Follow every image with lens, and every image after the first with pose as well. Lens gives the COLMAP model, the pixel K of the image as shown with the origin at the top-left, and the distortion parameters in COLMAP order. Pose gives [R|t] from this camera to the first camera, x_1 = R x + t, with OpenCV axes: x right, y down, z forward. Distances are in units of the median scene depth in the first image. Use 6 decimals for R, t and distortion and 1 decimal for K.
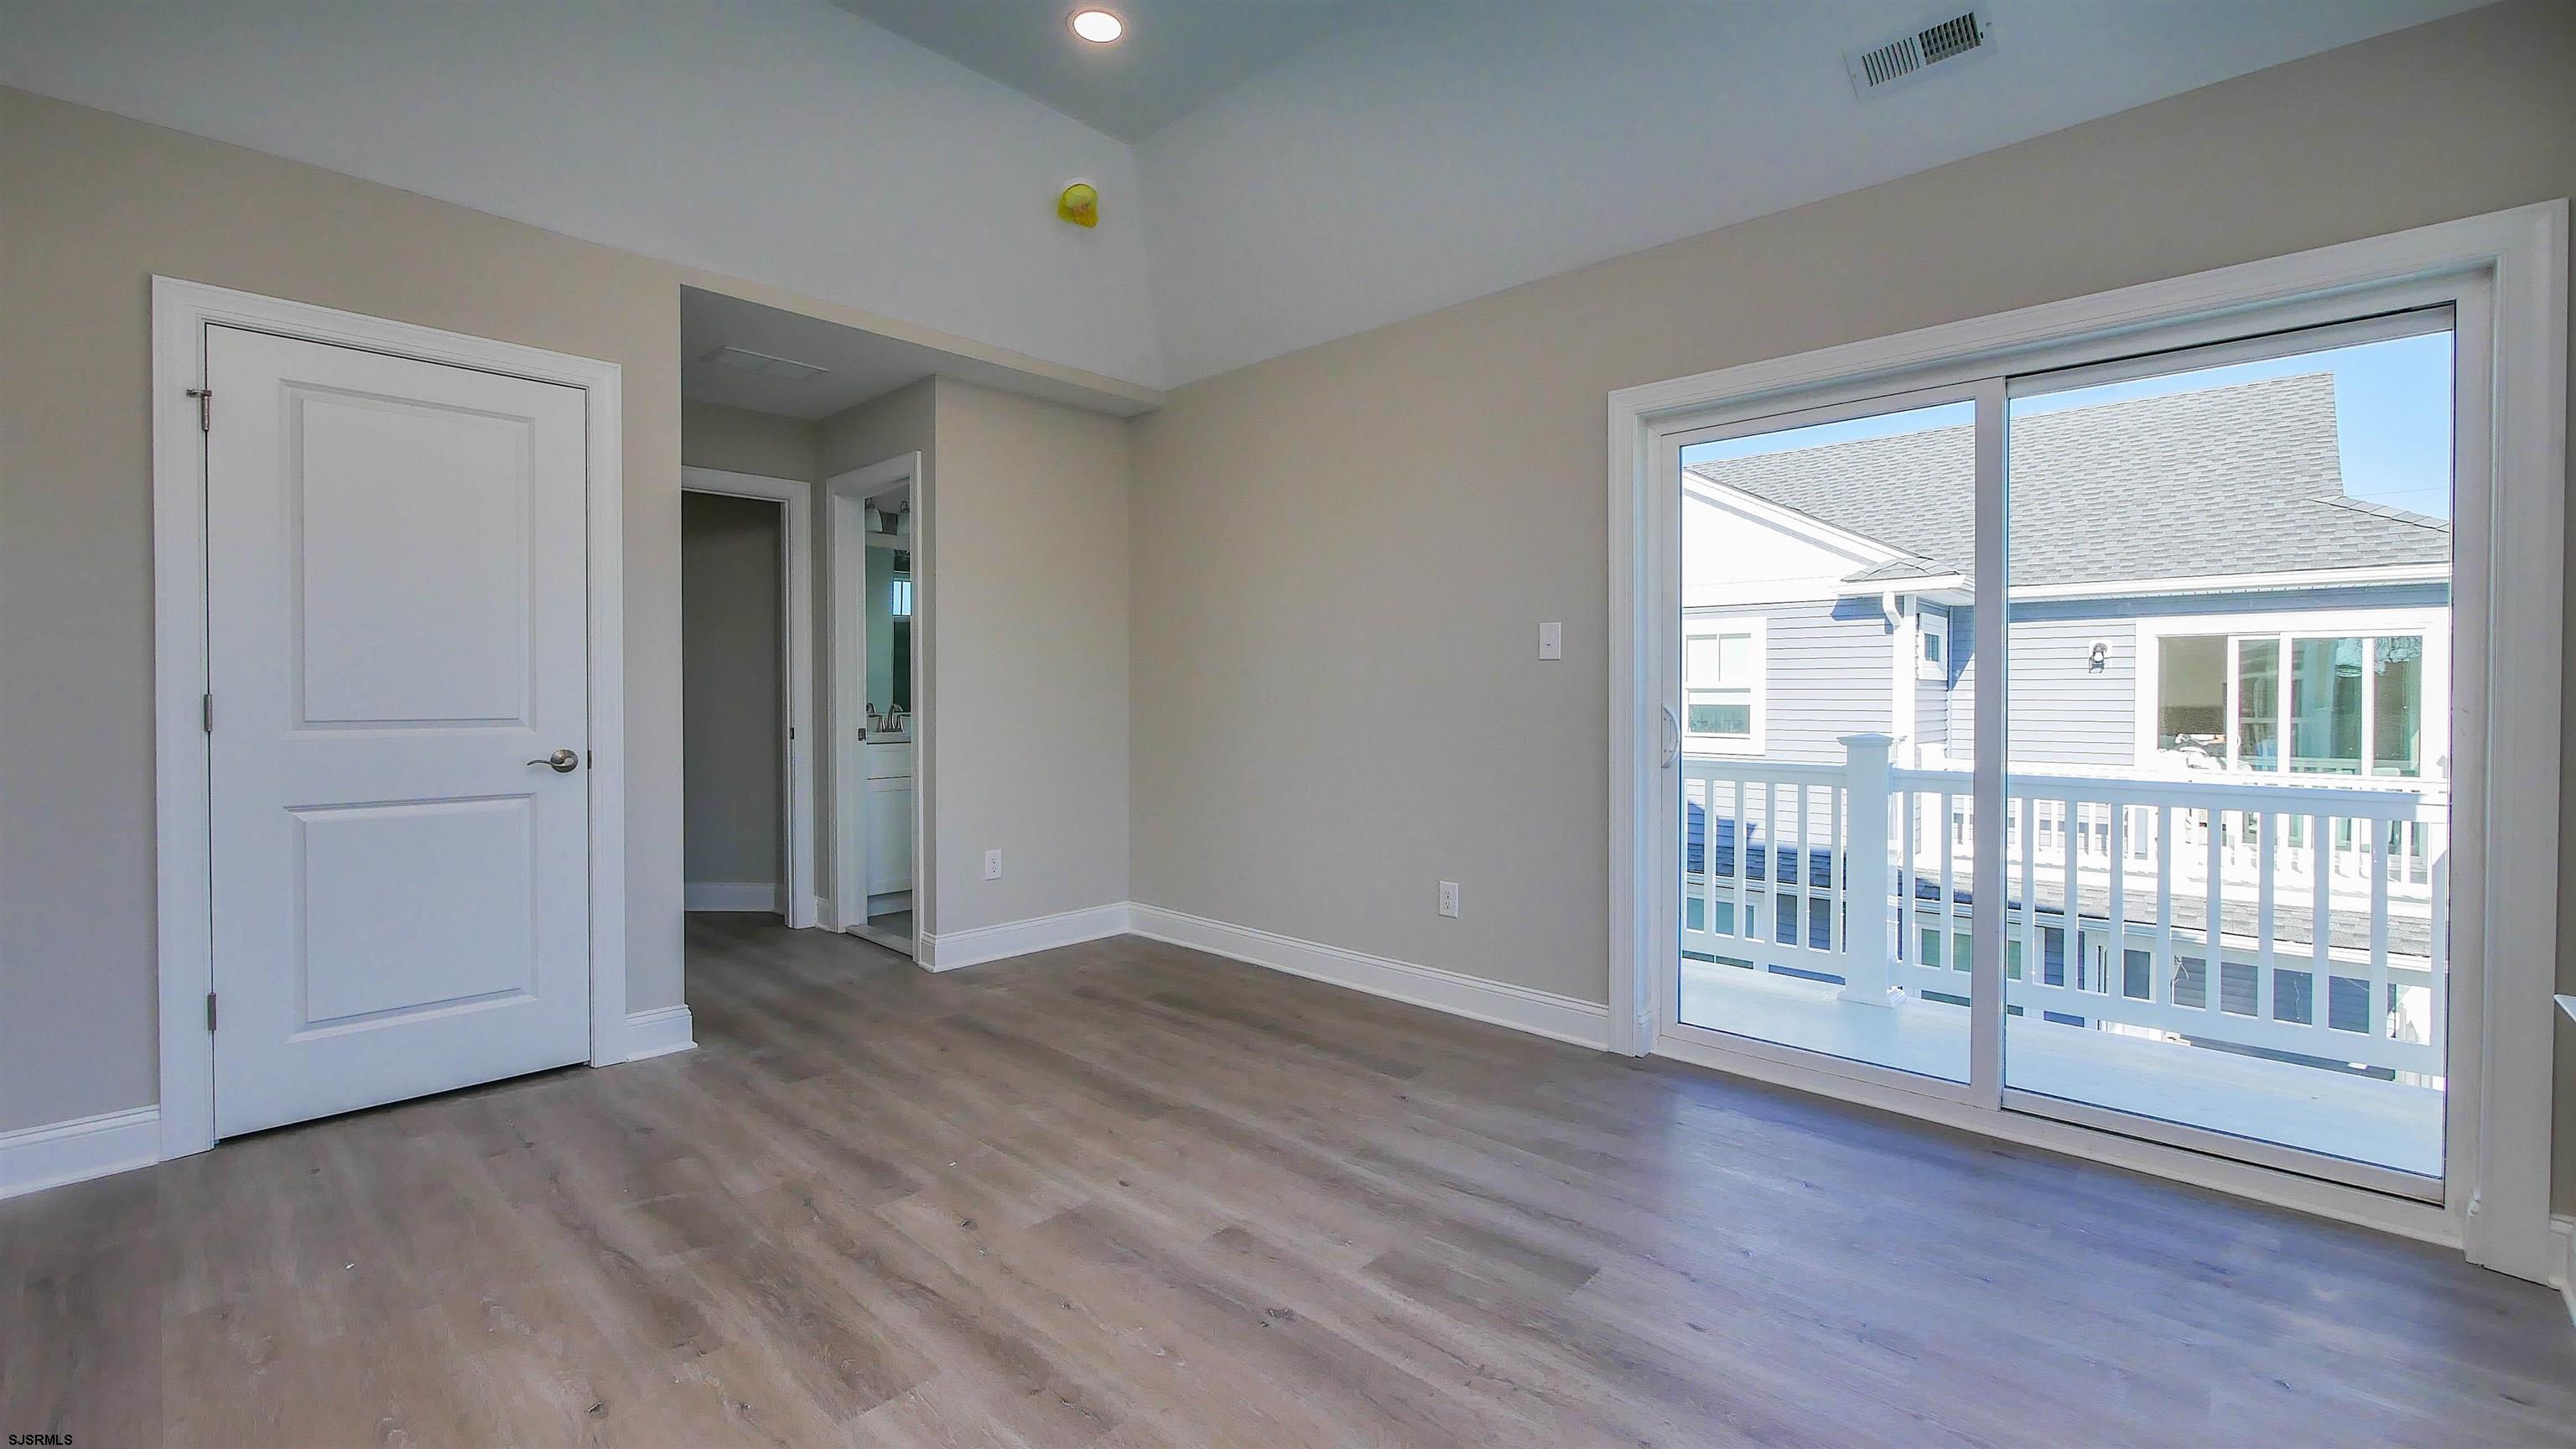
lens RADIAL K [[1061.6, 0, 1285.1], [0, 1061.6, 704.1], [0, 0, 1]] dist [-0.006438, -0.000238]
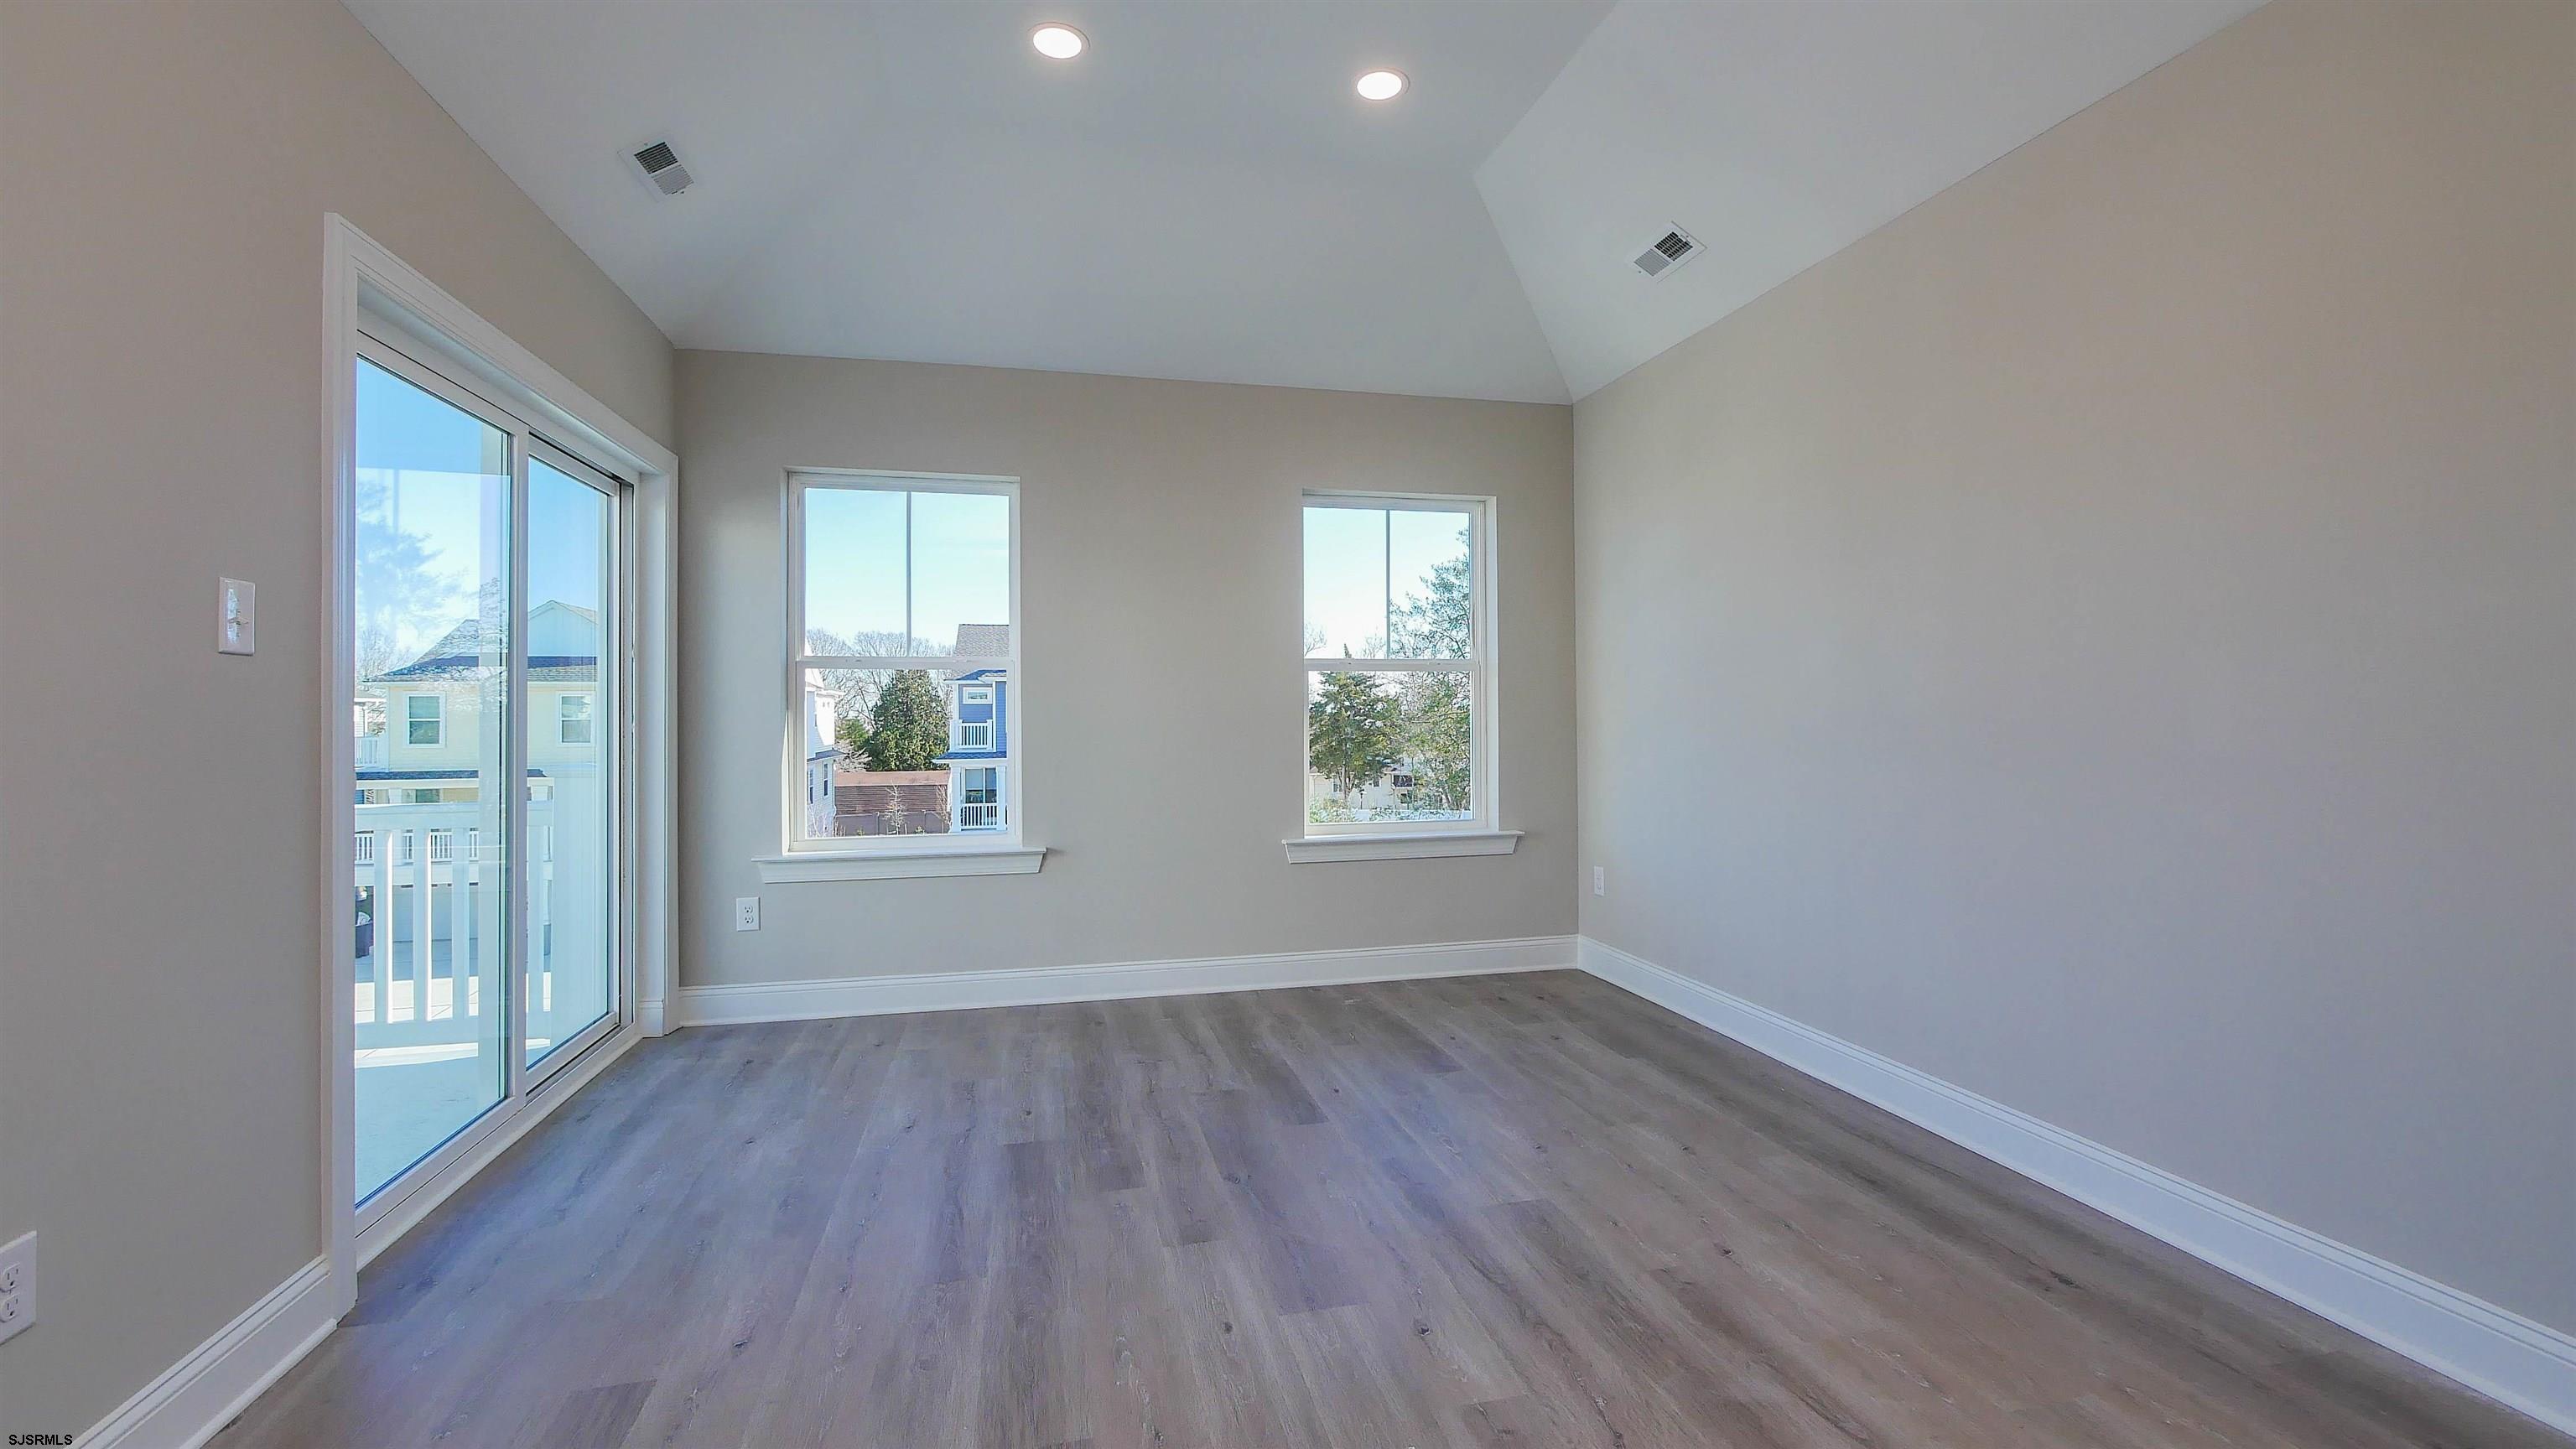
lens RADIAL K [[1061.6, 0, 1285.1], [0, 1061.6, 704.1], [0, 0, 1]] dist [-0.006438, -0.000238]
pose [[-0.833509, 0.006068, 0.552472, -0.608482], [0.010993, 0.999924, 0.005603, -0.020862], [-0.552396, 0.010744, -0.833513, 1.575212]]
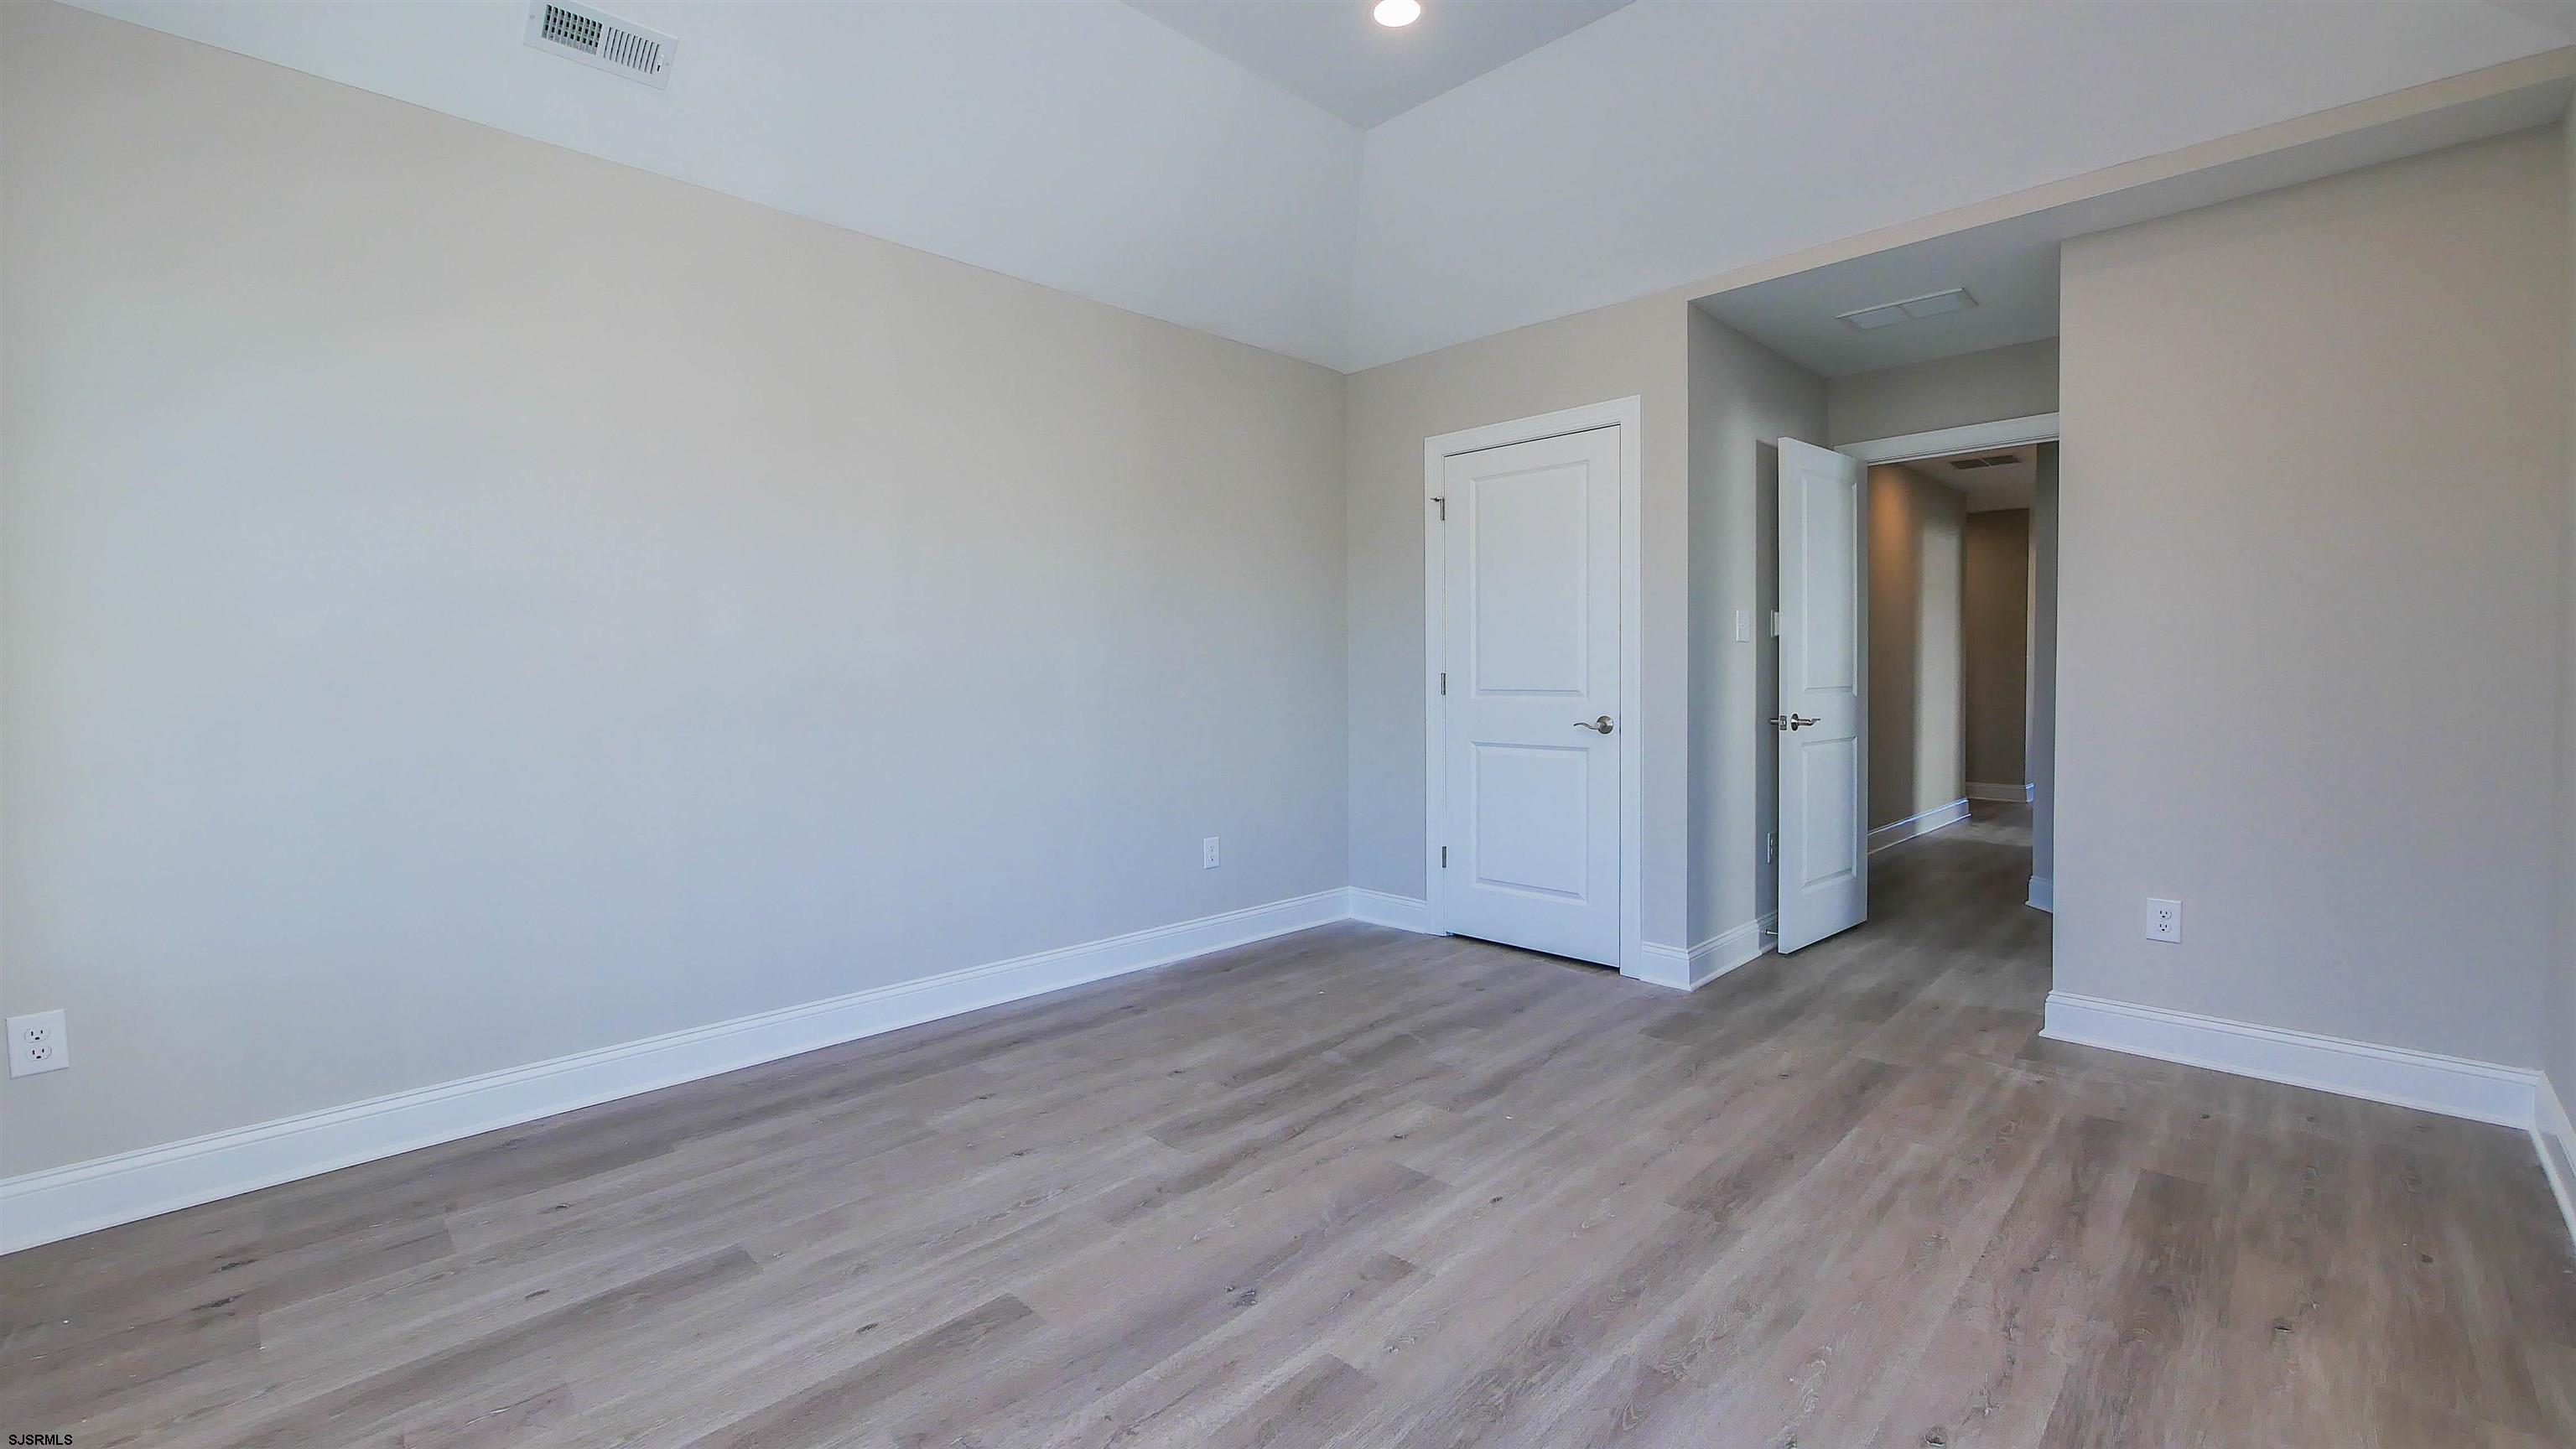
lens RADIAL K [[1061.6, 0, 1285.1], [0, 1061.6, 704.1], [0, 0, 1]] dist [-0.006438, -0.000238]
pose [[-0.030982, 0.028139, -0.999124, 0.738675], [-0.004806, 0.999588, 0.028301, -0.006128], [0.999508, 0.005678, -0.030834, 0.809842]]
